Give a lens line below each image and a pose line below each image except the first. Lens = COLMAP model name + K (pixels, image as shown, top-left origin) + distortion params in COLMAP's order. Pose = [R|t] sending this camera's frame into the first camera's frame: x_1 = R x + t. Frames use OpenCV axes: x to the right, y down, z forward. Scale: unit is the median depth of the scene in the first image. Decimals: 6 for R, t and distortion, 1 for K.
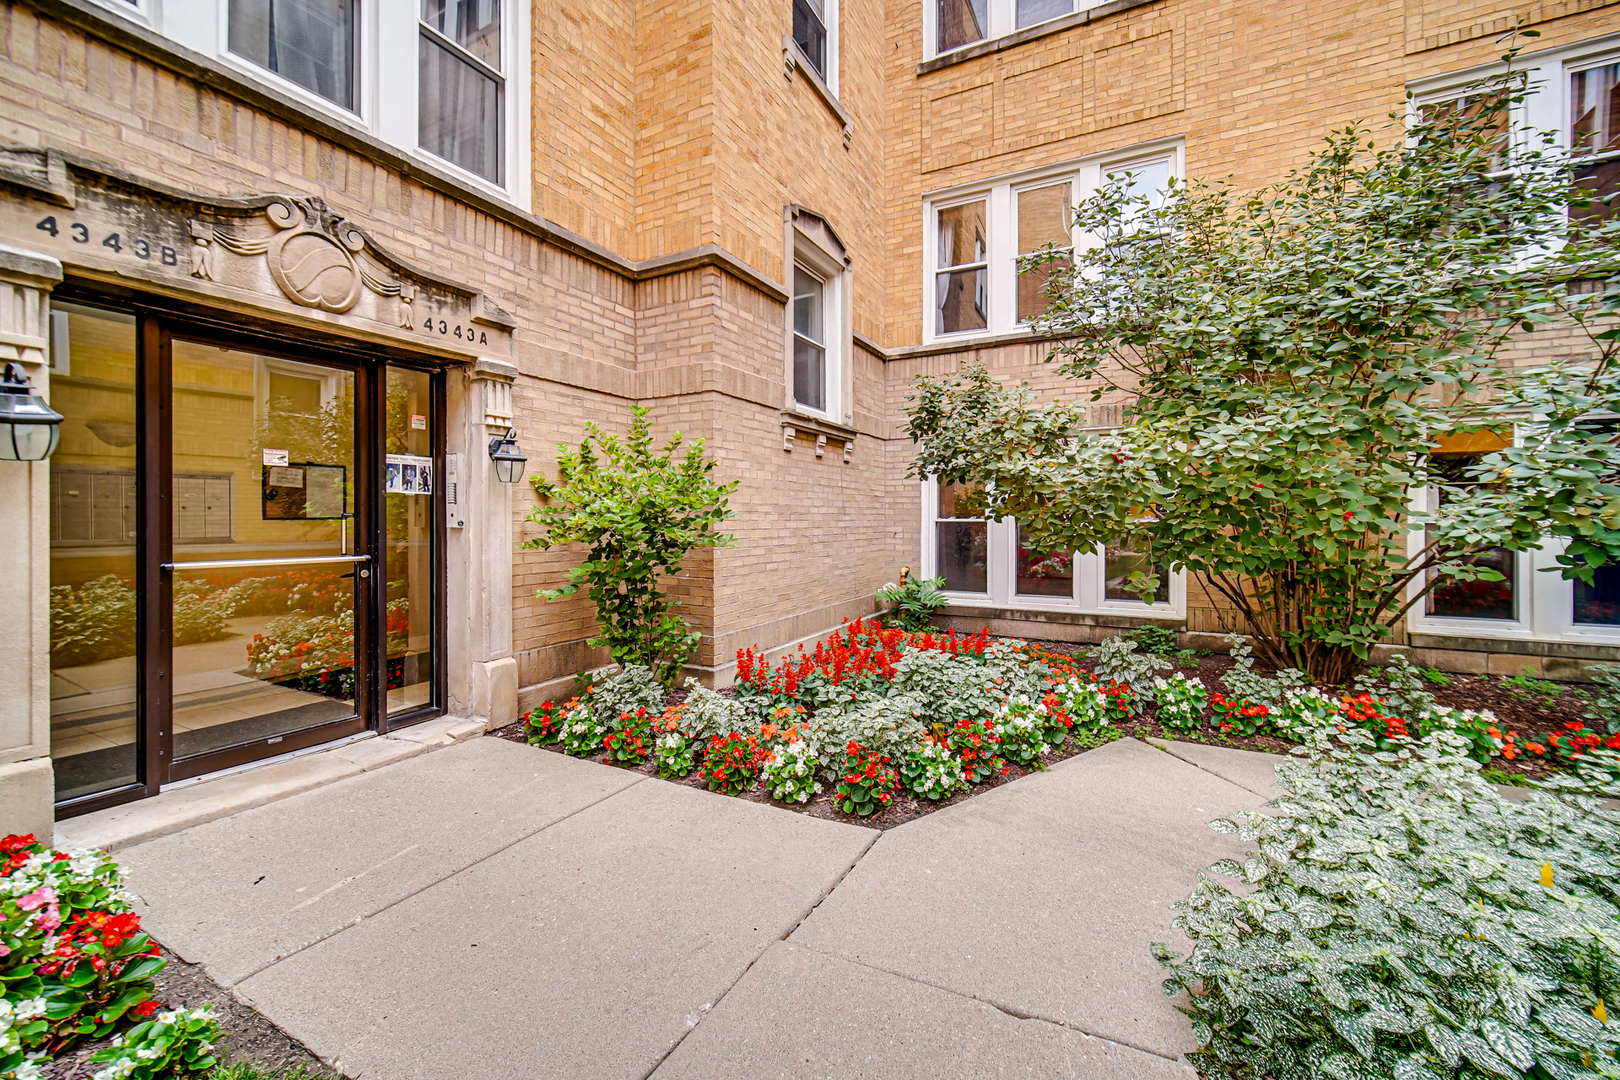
lens RADIAL K [[665.0, 0, 806.1], [0, 665.0, 518.5], [0, 0, 1]] dist [-0.001075, -0.000003]
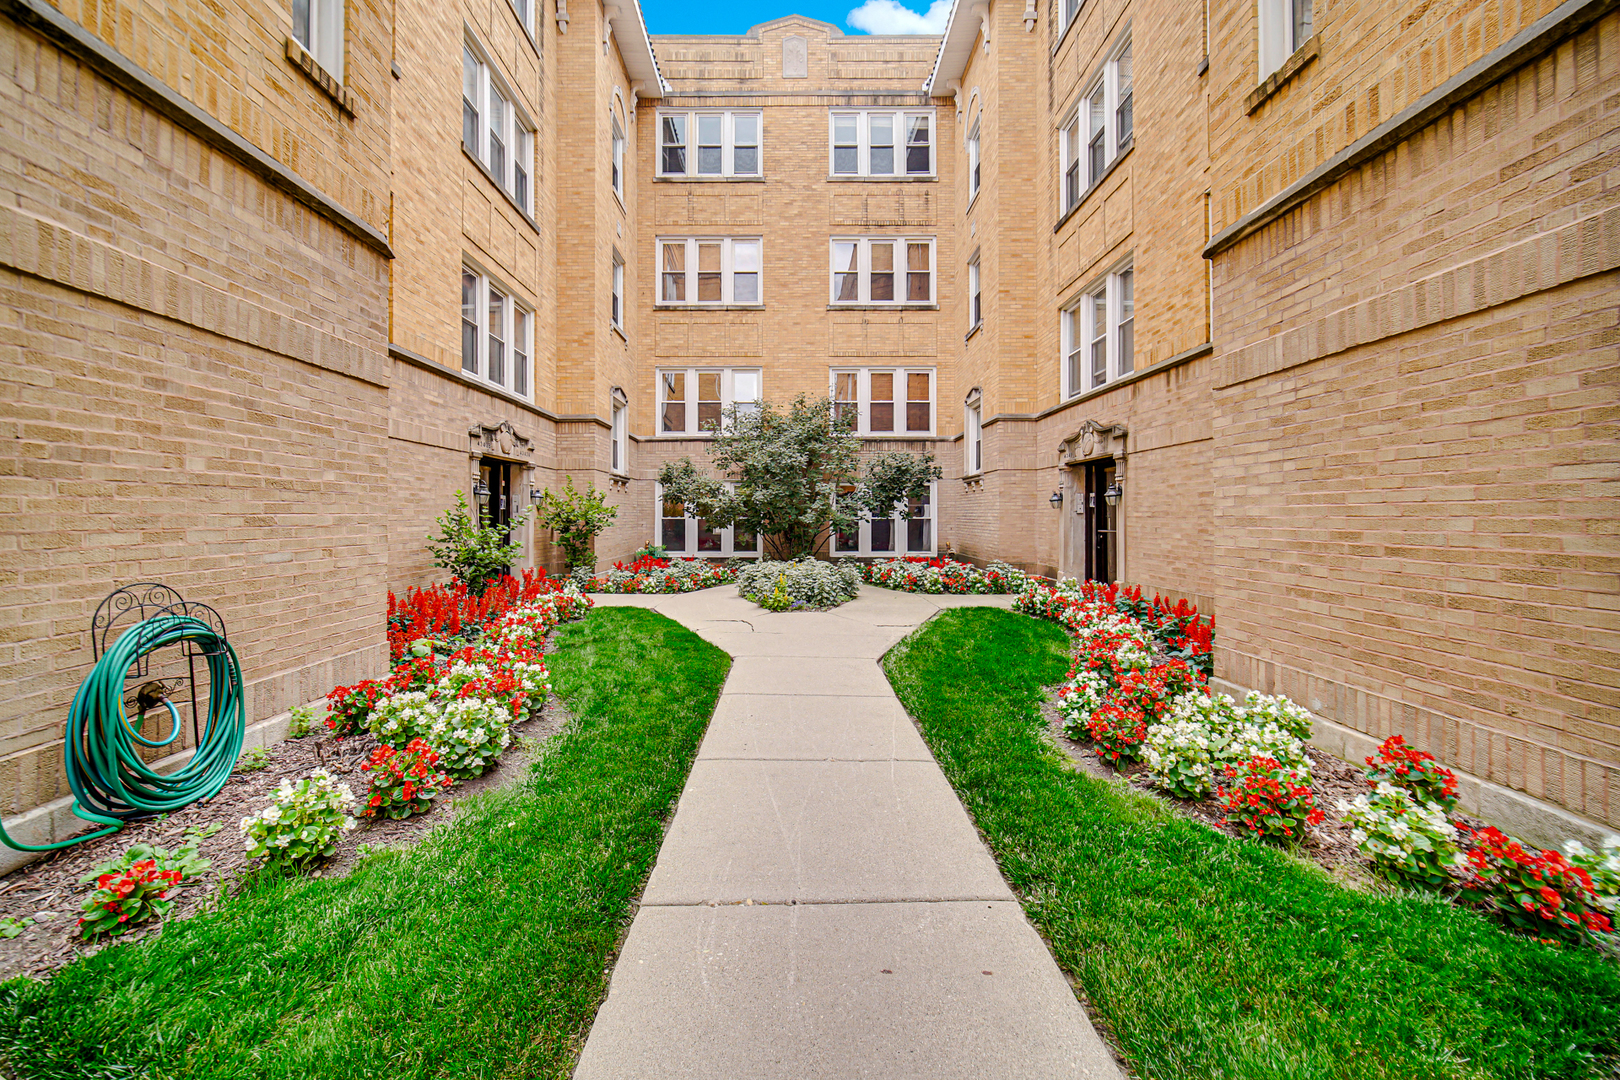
lens RADIAL K [[650.5, 0, 787.4], [0, 650.5, 505.0], [0, 0, 1]] dist [-0.003459, 0.000055]
pose [[0.885600, 0.007546, 0.464388, -0.481331], [-0.000272, 0.999876, -0.015729, -0.006160], [-0.464449, 0.013803, 0.885492, -1.202856]]
